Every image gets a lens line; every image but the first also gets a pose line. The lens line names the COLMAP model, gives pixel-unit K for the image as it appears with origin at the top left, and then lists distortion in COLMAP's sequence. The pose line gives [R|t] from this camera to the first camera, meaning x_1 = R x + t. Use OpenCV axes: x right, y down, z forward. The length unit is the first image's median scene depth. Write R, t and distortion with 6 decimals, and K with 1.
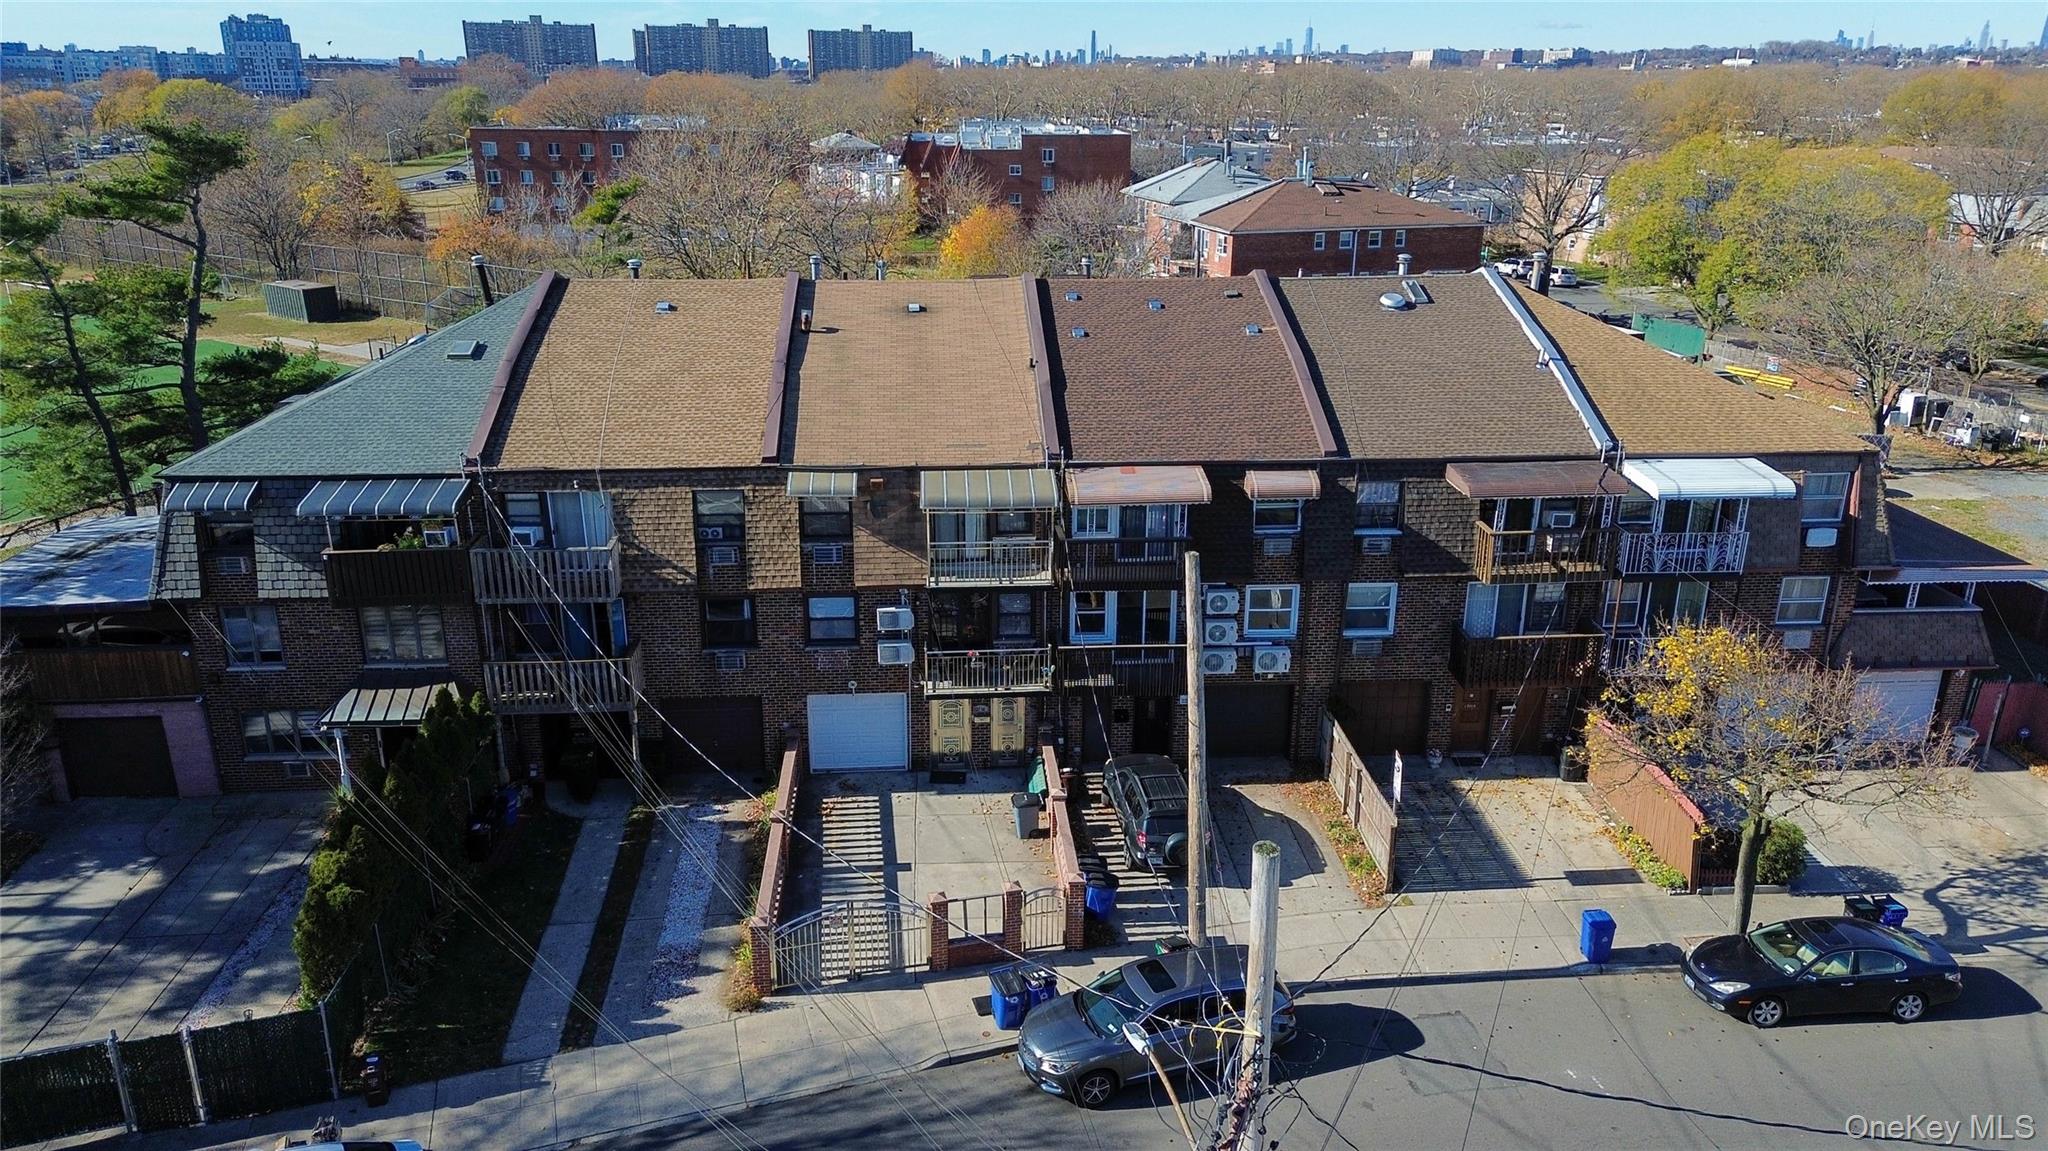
lens RADIAL K [[1442.1, 0, 1035.6], [0, 1442.1, 571.1], [0, 0, 1]] dist [0.062251, -0.051496]
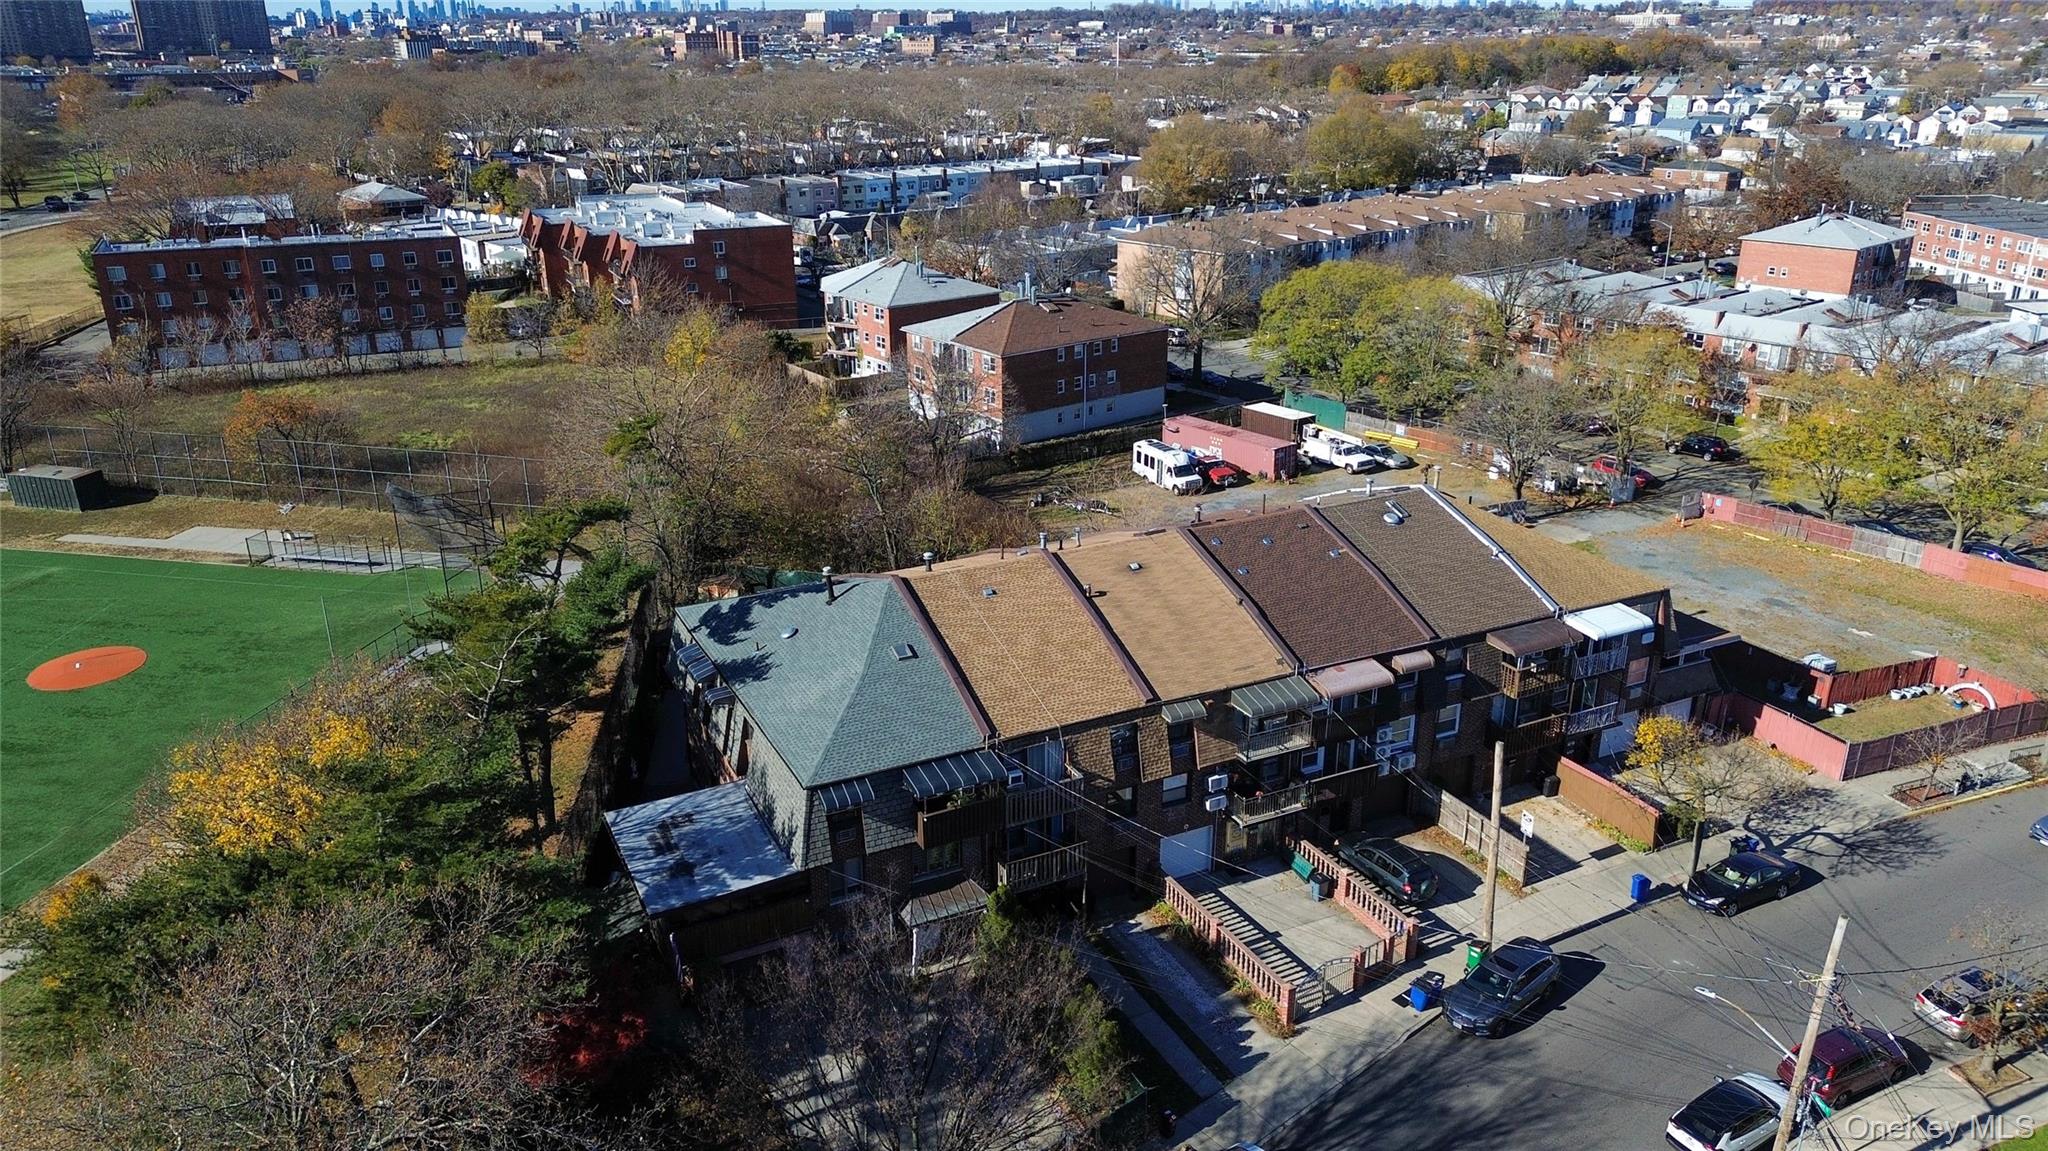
lens RADIAL K [[1442.1, 0, 1032.6], [0, 1442.1, 560.9], [0, 0, 1]] dist [0.062251, -0.051496]
pose [[0.924143, -0.137998, 0.356253, -0.836947], [0.130378, 0.990423, 0.045440, -0.314418], [-0.359111, 0.004454, 0.933284, -0.431158]]
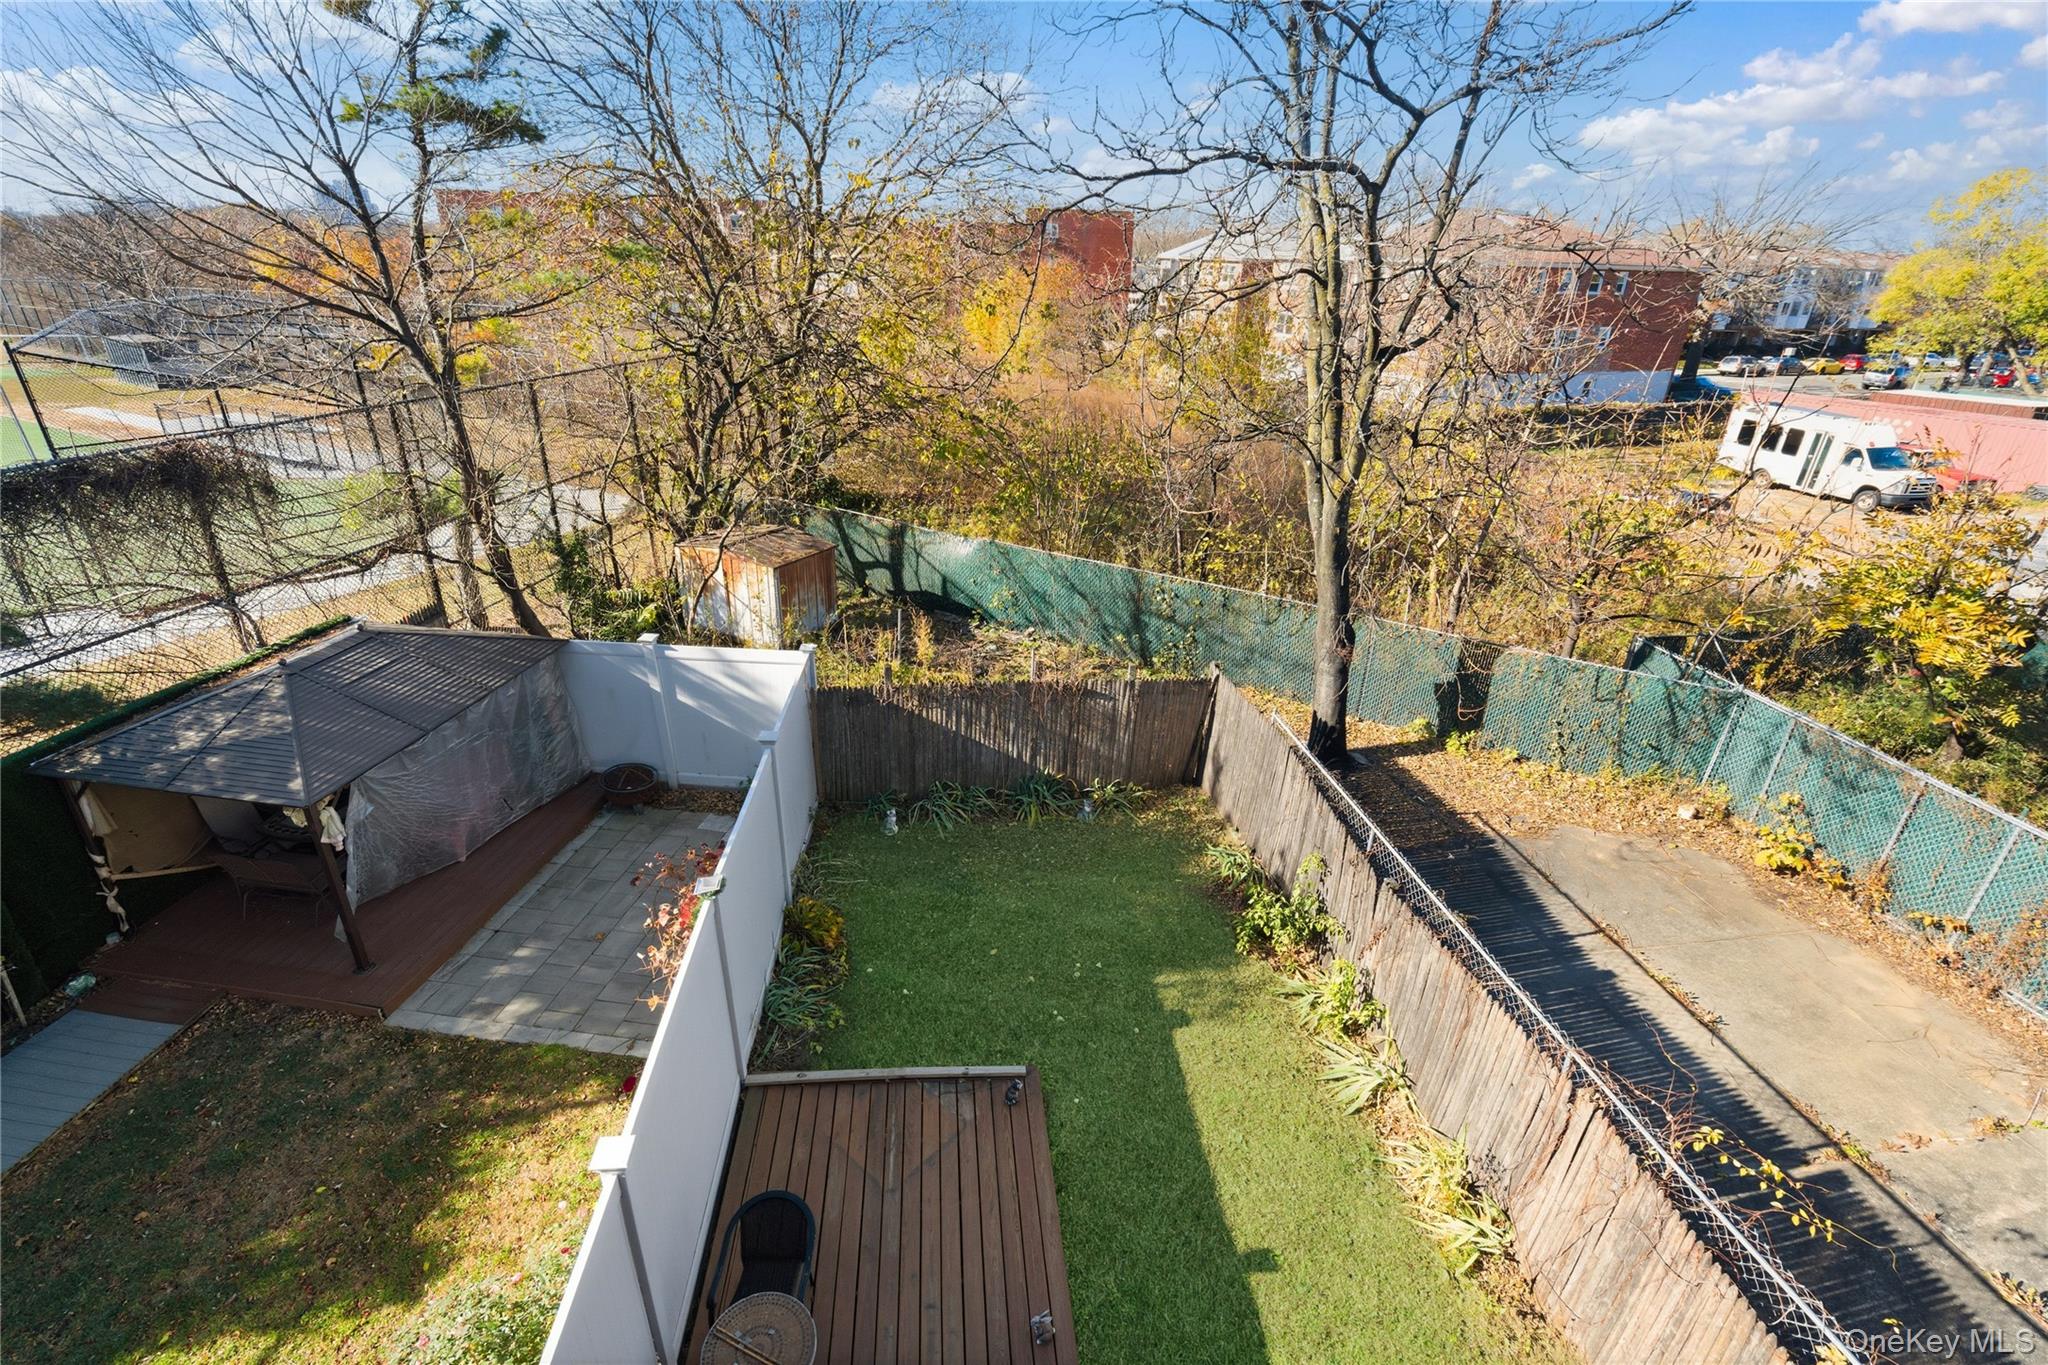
lens RADIAL K [[922.5, 0, 1022.7], [0, 922.5, 675.9], [0, 0, 1]] dist [-0.006977, 0.002689]
pose [[0.995638, -0.017940, 0.091563, -0.352406], [0.008271, 0.994448, 0.104906, -0.211285], [-0.092936, -0.103691, 0.990258, 1.499901]]
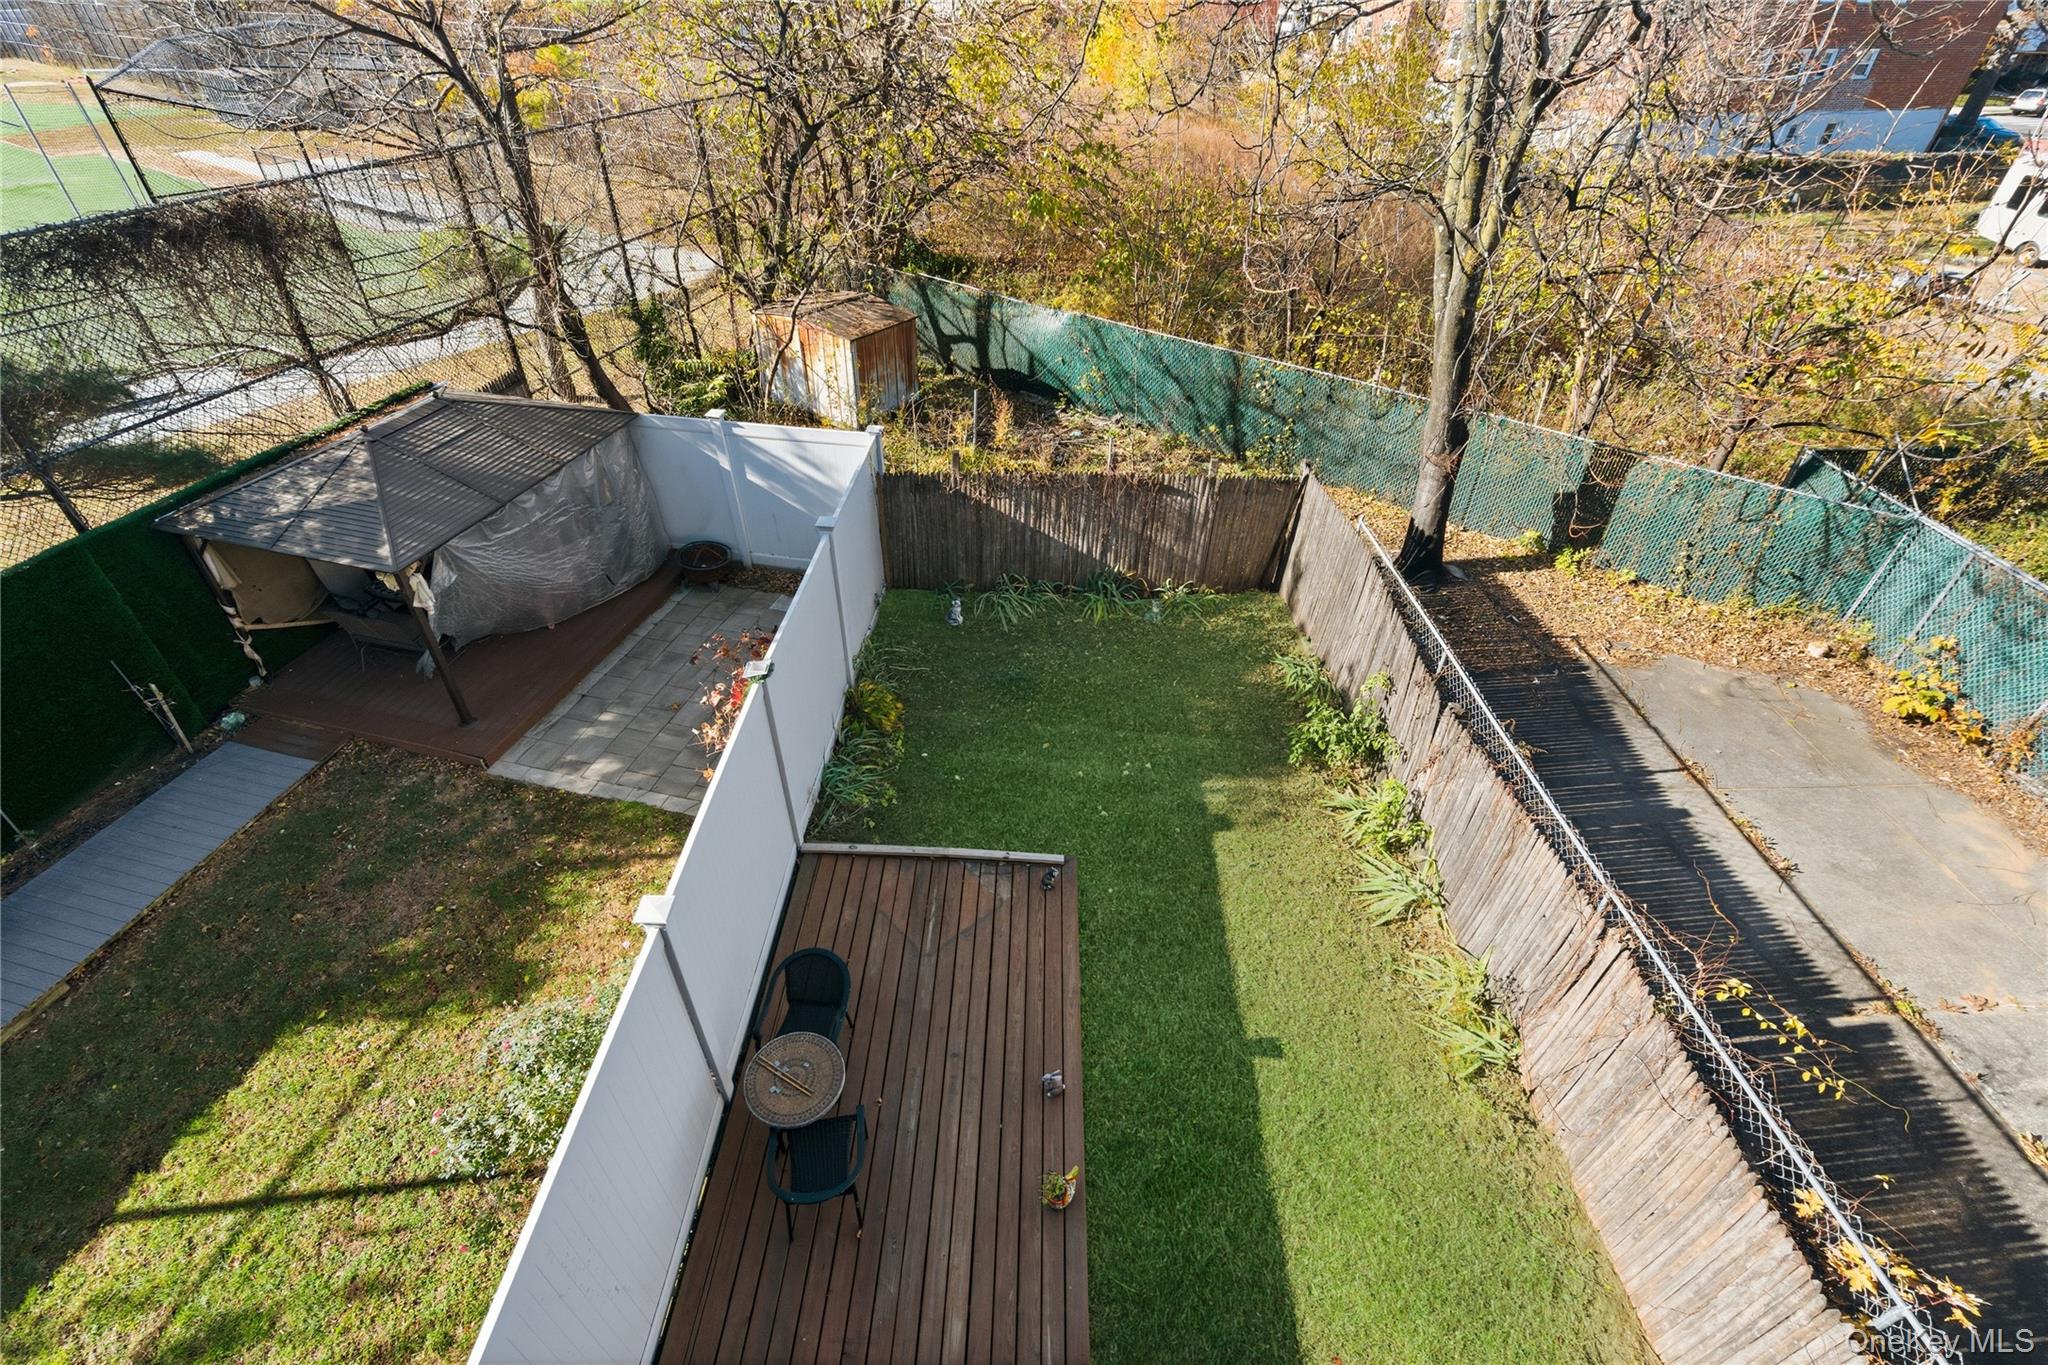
lens RADIAL K [[922.5, 0, 1035.0], [0, 922.5, 676.8], [0, 0, 1]] dist [-0.006977, 0.002689]
pose [[0.999637, 0.022381, -0.014976, -0.332404], [-0.016134, 0.943026, 0.332327, -0.214062], [0.021560, -0.331965, 0.943045, 1.509589]]
